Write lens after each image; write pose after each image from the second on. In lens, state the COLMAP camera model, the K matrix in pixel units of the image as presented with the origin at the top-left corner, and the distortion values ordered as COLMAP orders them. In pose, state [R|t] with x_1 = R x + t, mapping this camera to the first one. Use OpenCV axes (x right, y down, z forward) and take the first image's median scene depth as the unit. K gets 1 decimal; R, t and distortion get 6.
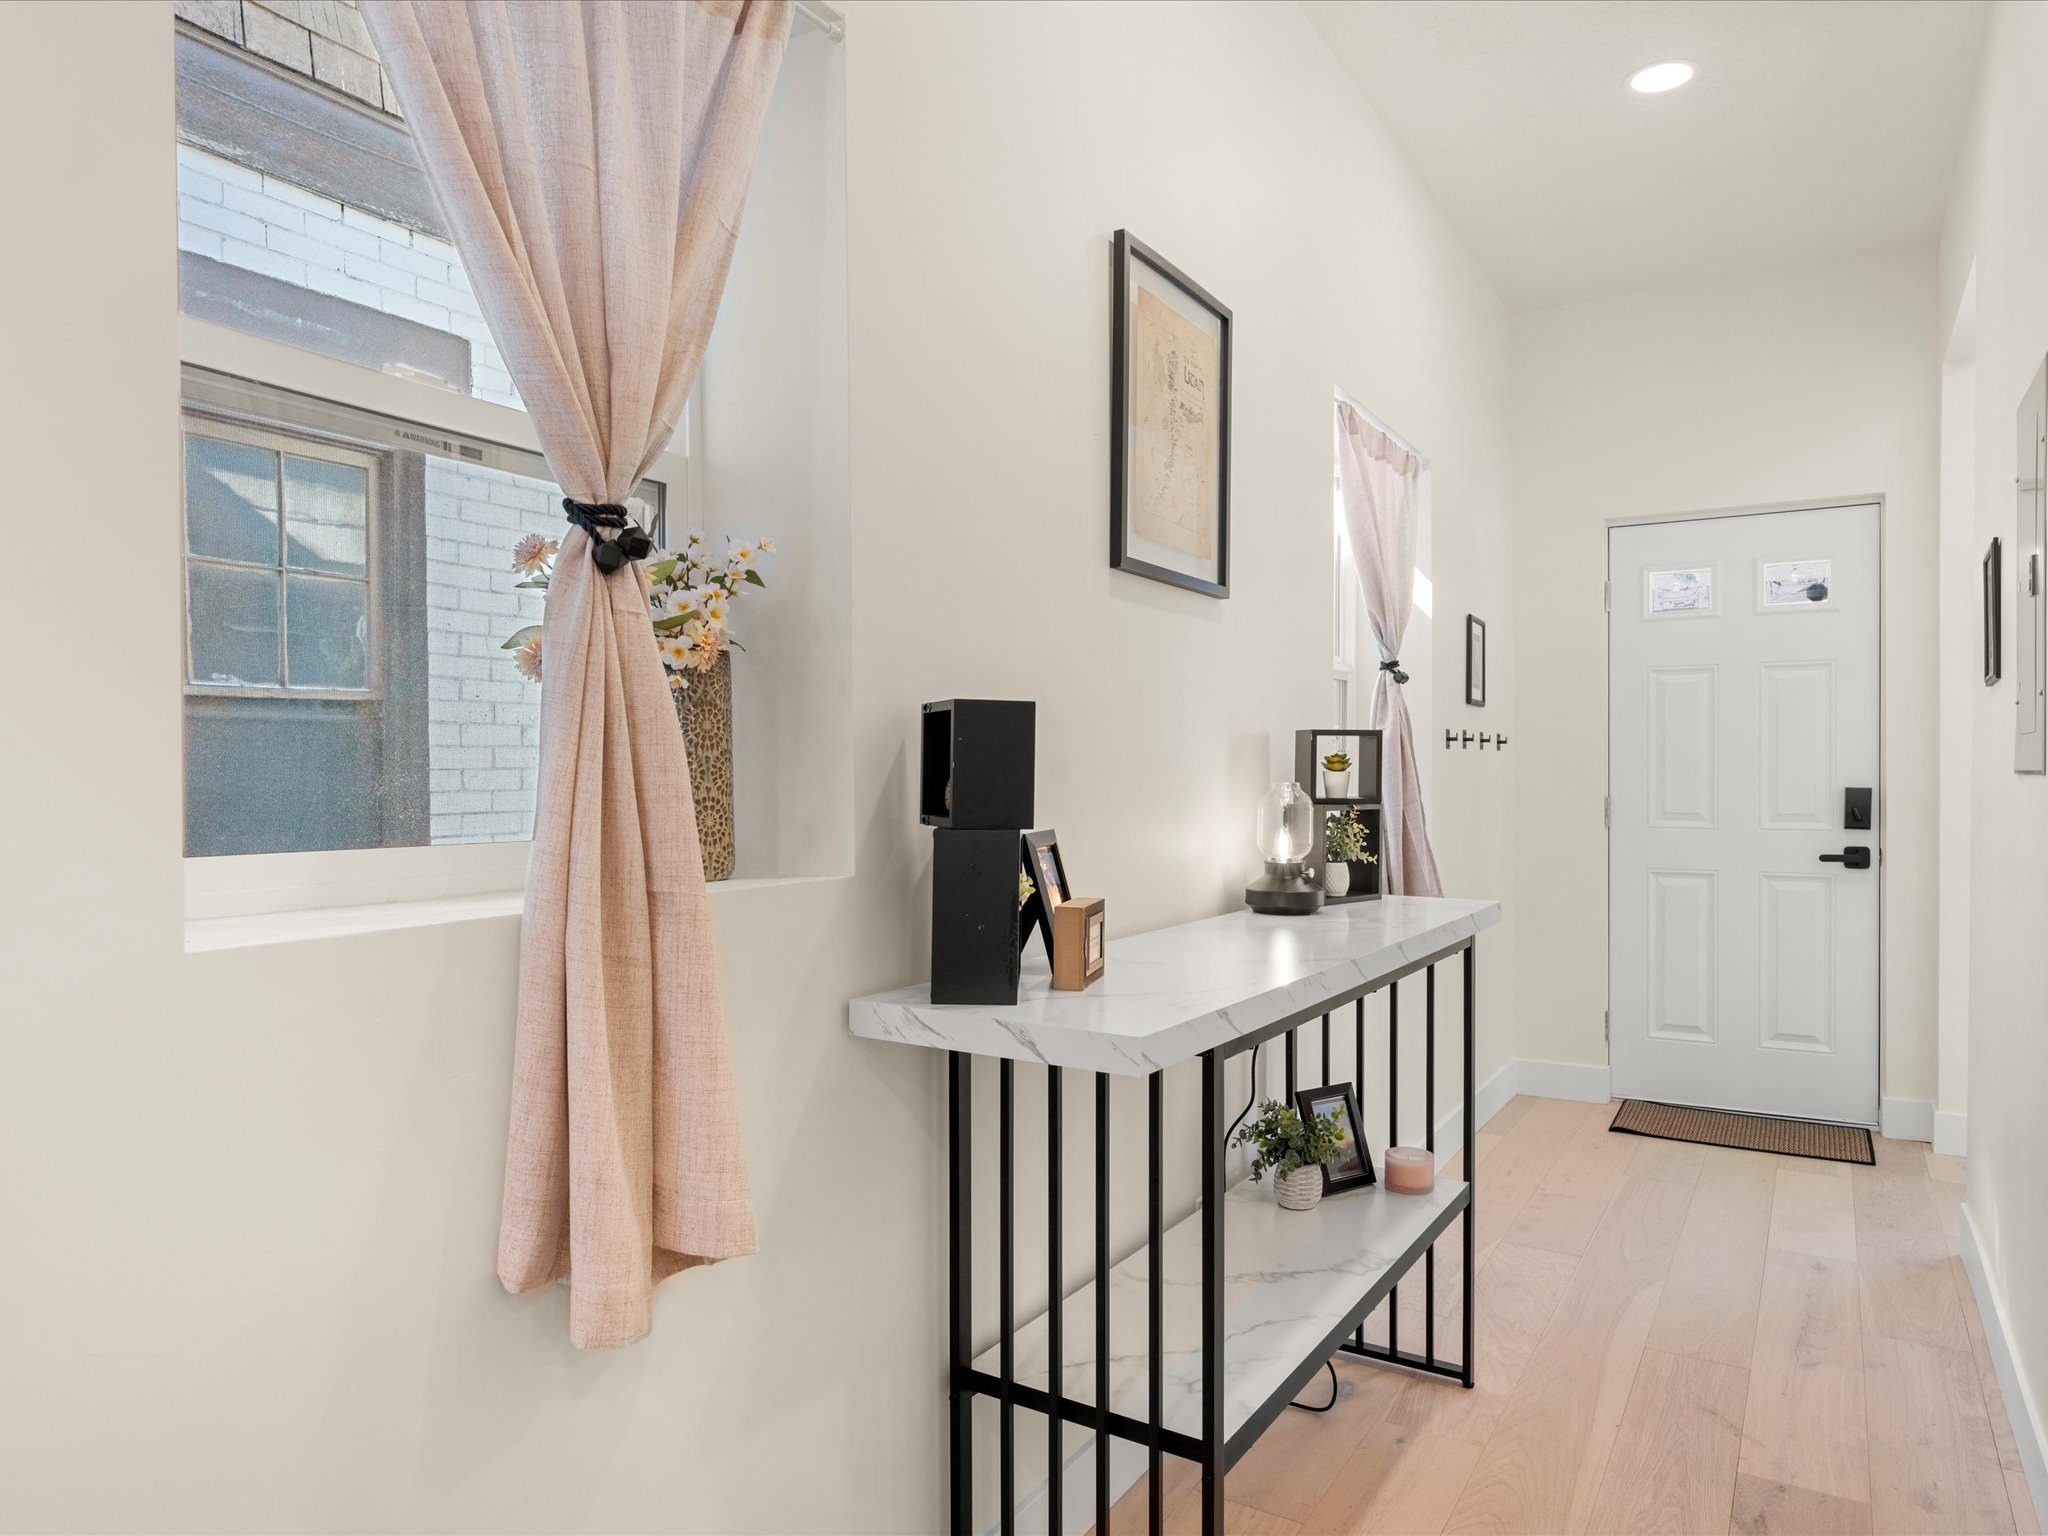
lens RADIAL K [[1324.6, 0, 1021.6], [0, 1324.6, 775.5], [0, 0, 1]] dist [0.000542, 0.000590]
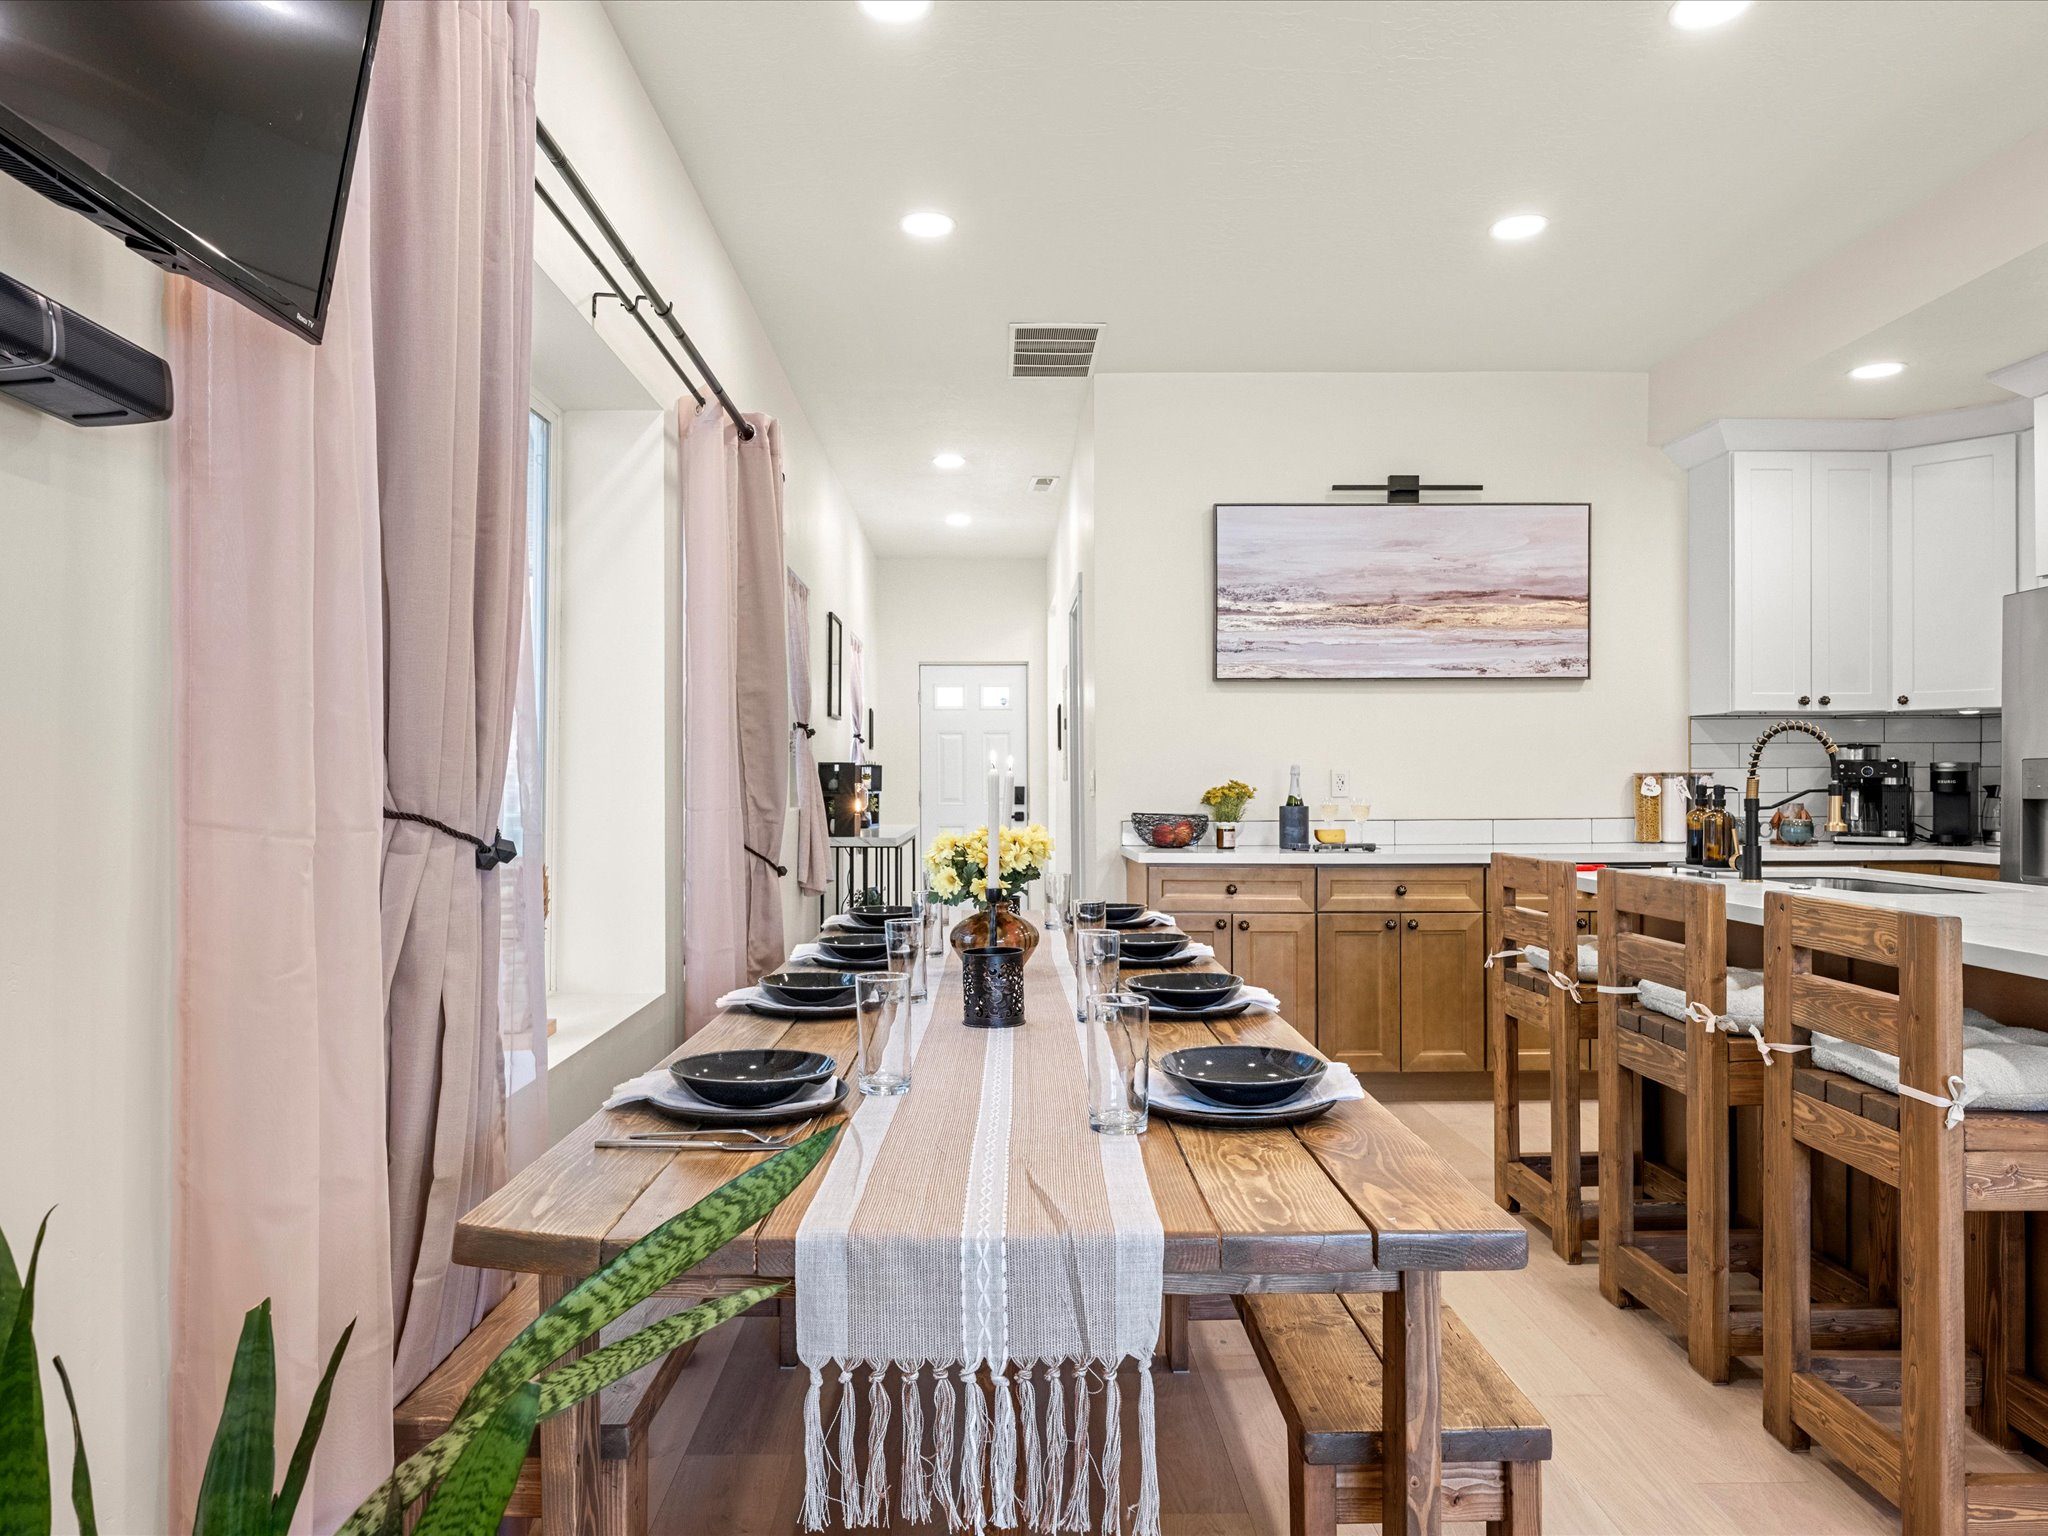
lens RADIAL K [[1324.6, 0, 1021.7], [0, 1324.6, 778.3], [0, 0, 1]] dist [0.000542, 0.000590]
pose [[0.839126, -0.003630, 0.543926, -1.053740], [0.006331, 0.999975, -0.003093, 0.004385], [-0.543901, 0.006039, 0.839128, -1.592354]]
